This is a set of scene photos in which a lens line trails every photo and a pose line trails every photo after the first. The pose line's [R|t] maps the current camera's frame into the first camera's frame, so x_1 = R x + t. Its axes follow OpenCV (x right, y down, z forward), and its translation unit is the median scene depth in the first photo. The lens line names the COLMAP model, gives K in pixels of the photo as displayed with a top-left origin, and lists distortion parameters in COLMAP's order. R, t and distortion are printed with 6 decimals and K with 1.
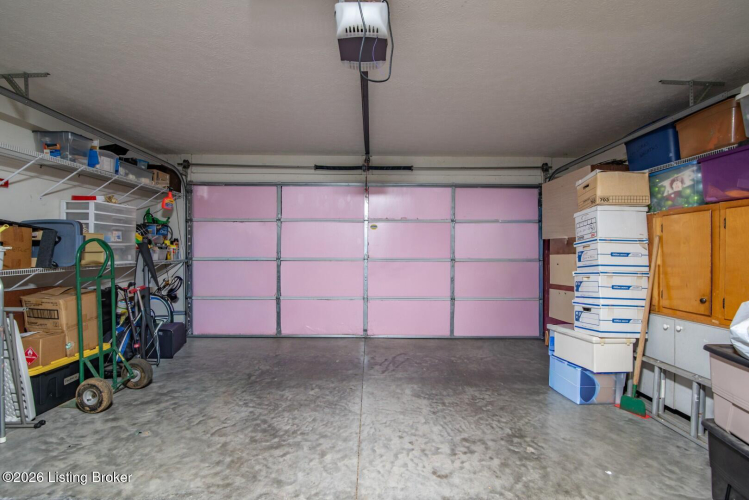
lens RADIAL K [[347.3, 0, 373.5], [0, 347.3, 251.7], [0, 0, 1]] dist [-0.017114, -0.000570]
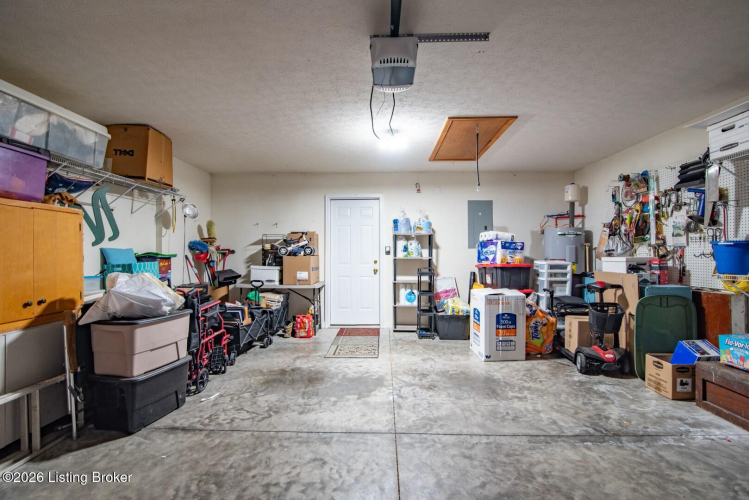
lens RADIAL K [[347.3, 0, 374.0], [0, 347.3, 252.9], [0, 0, 1]] dist [-0.017114, -0.000570]
pose [[-0.999133, -0.004432, 0.041390, -0.014996], [-0.004271, 0.999983, 0.003966, -0.004046], [-0.041407, 0.003786, -0.999135, 1.956366]]
